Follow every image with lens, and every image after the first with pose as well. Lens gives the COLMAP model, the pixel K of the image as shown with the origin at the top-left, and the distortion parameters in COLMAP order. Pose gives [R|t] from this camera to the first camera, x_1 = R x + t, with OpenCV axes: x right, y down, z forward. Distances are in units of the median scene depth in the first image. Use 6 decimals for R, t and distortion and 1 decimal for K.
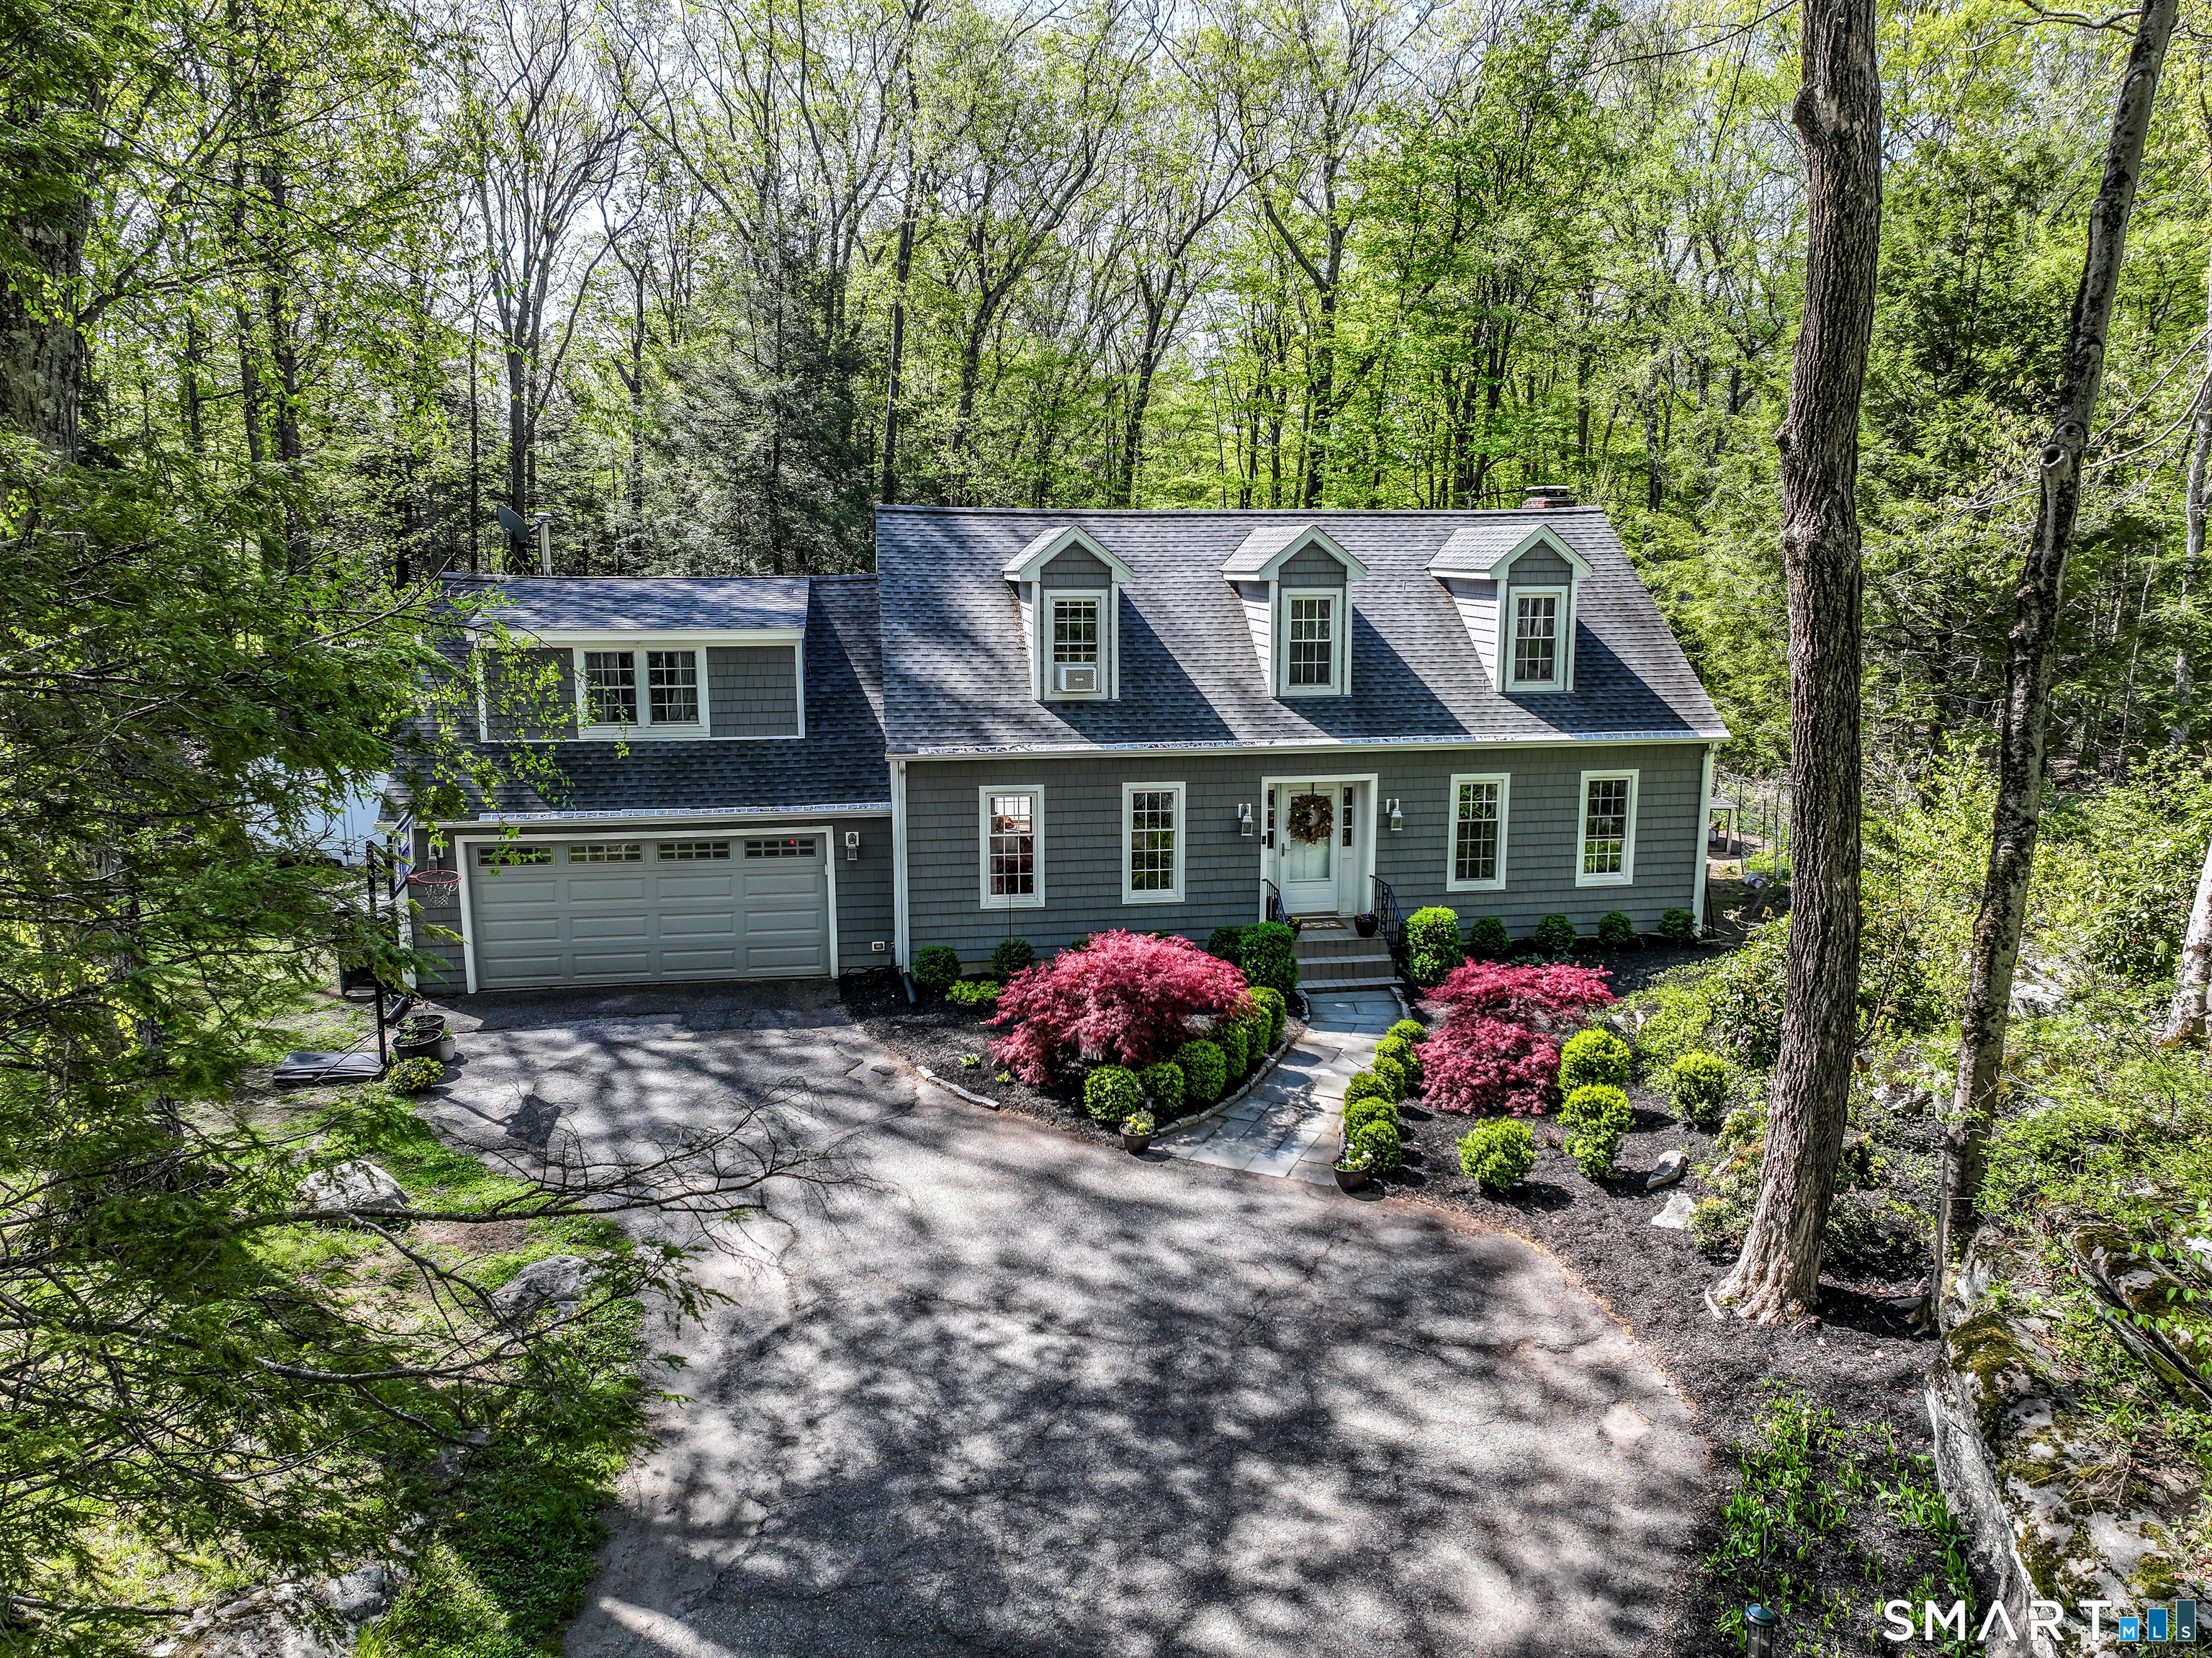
lens RADIAL K [[1557.9, 0, 1106.0], [0, 1557.9, 829.0], [0, 0, 1]] dist [-0.002018, -0.002422]
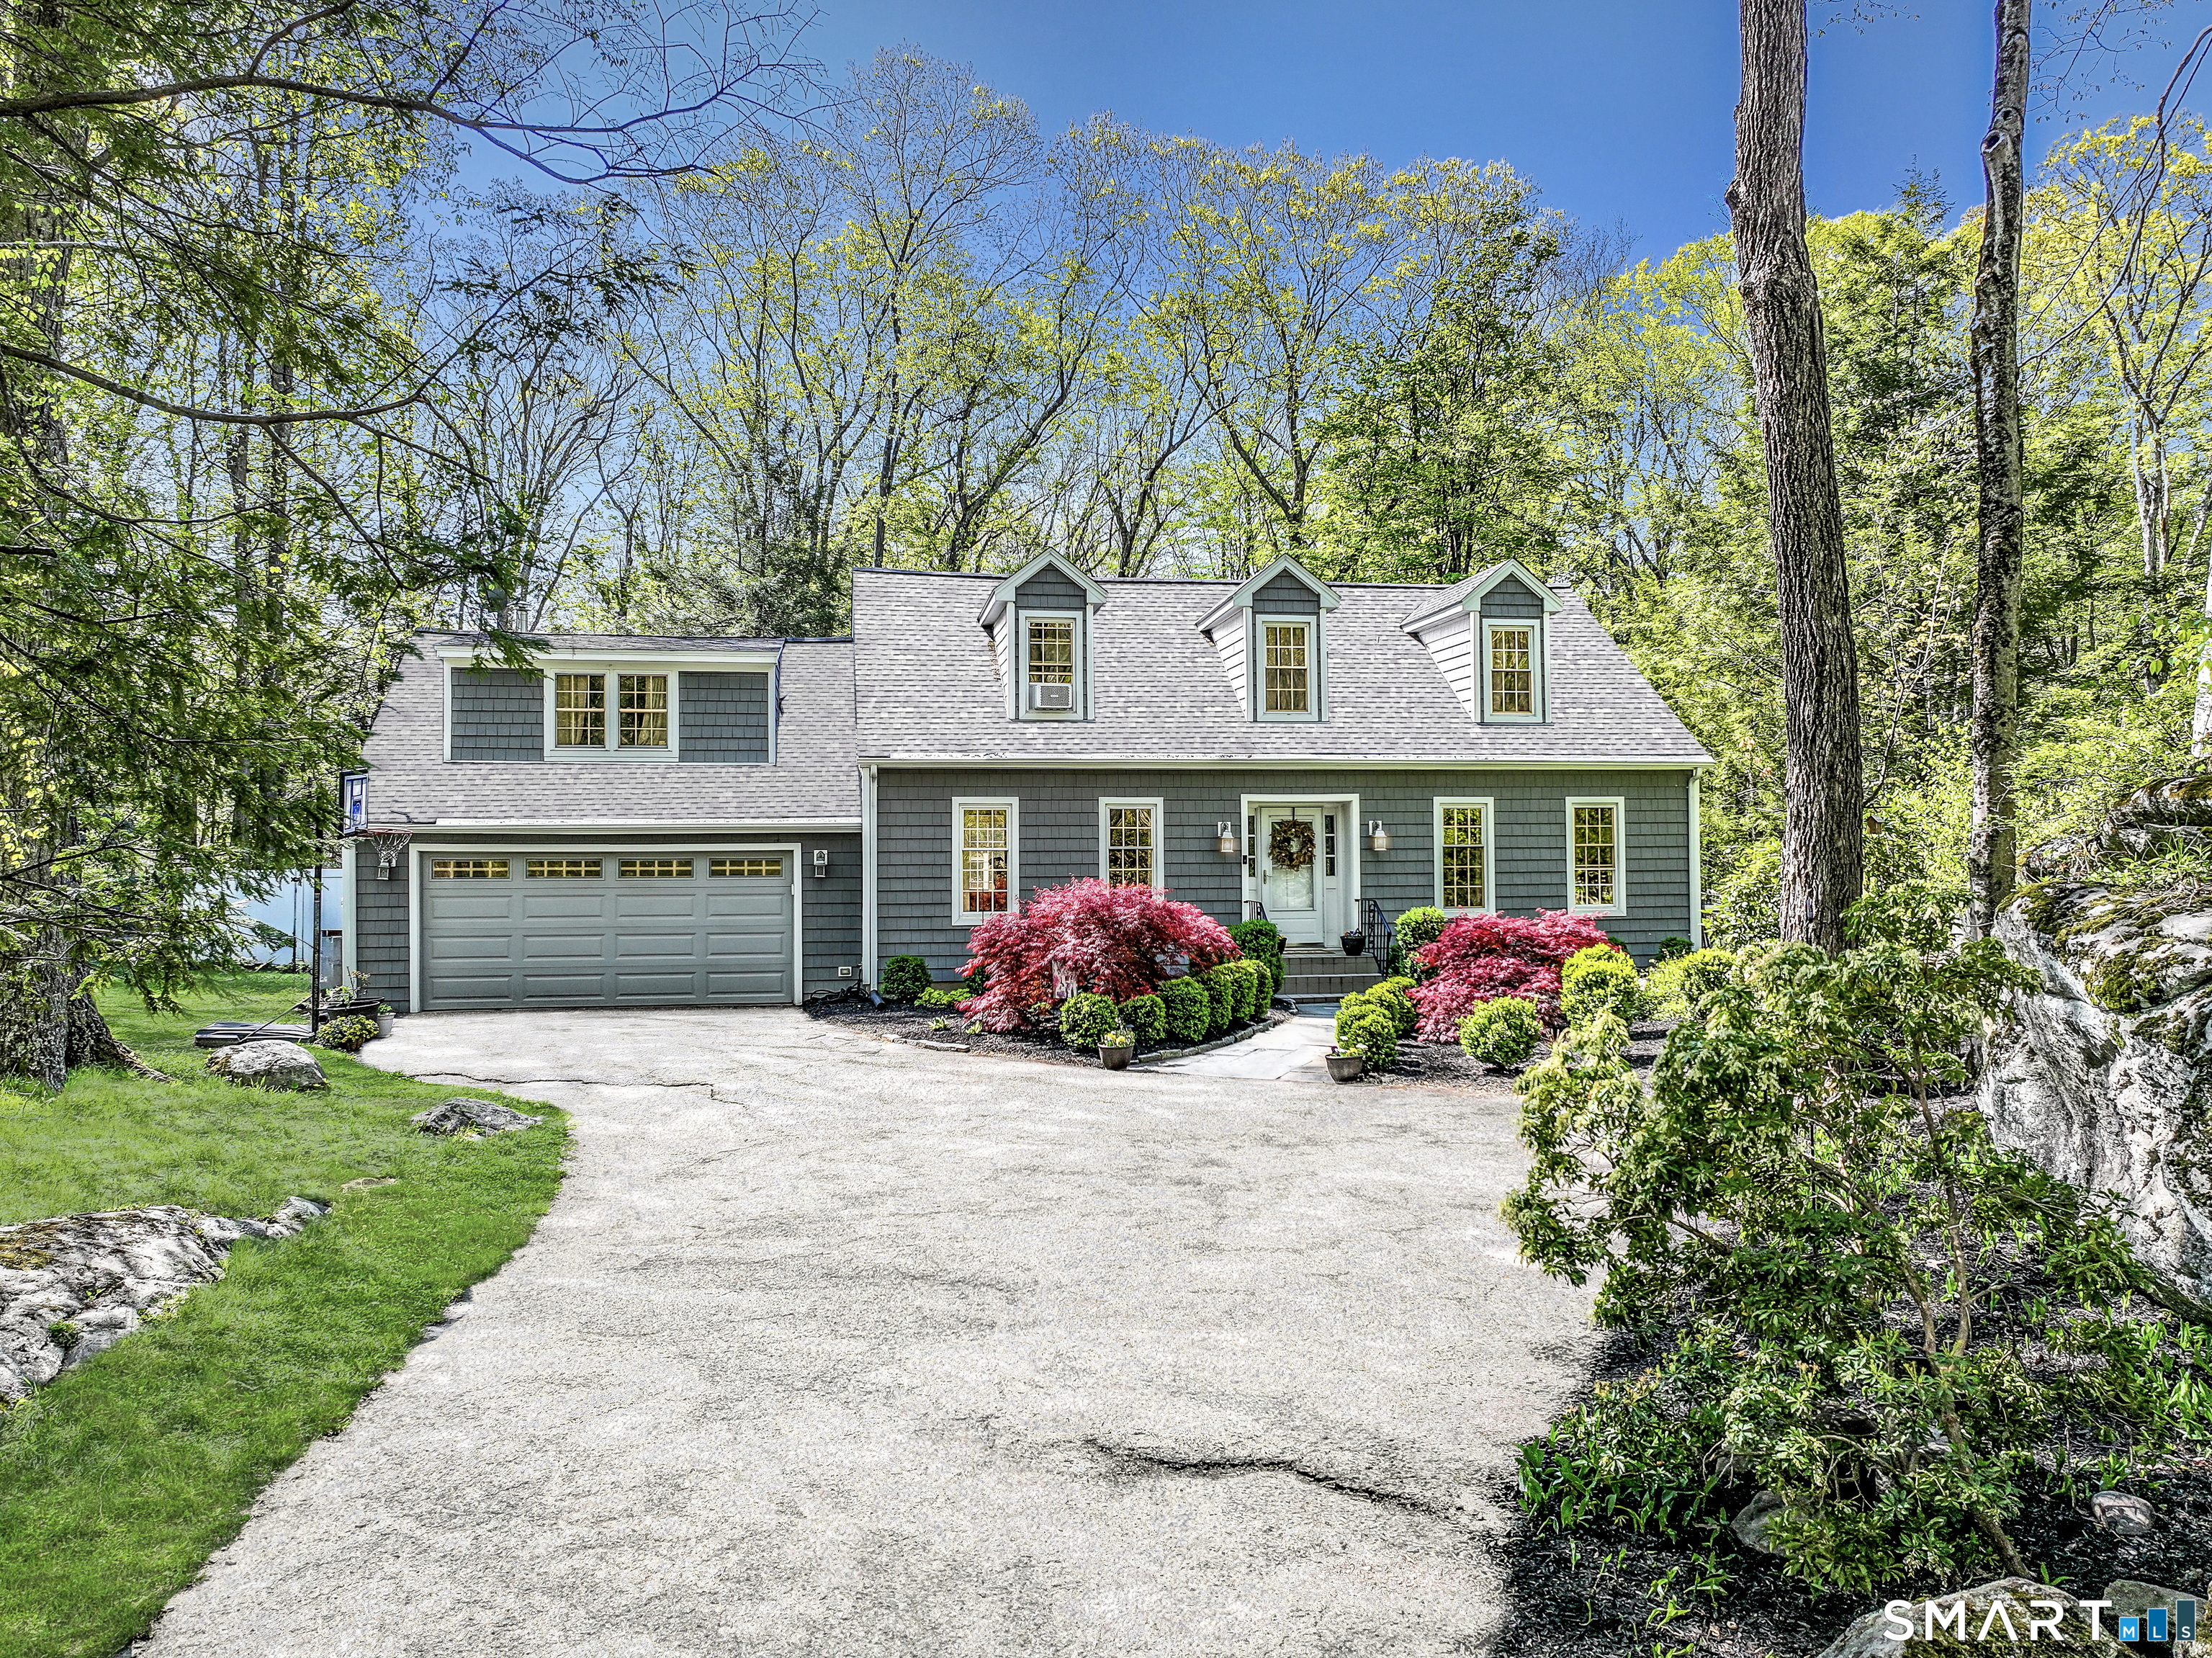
lens RADIAL K [[1579.7, 0, 1106.0], [0, 1579.7, 829.0], [0, 0, 1]] dist [-0.010095, 0.024793]
pose [[0.999878, -0.006160, 0.014334, 0.000601], [0.008904, 0.979746, -0.200047, 0.186116], [-0.012811, 0.200150, 0.979681, 0.031375]]
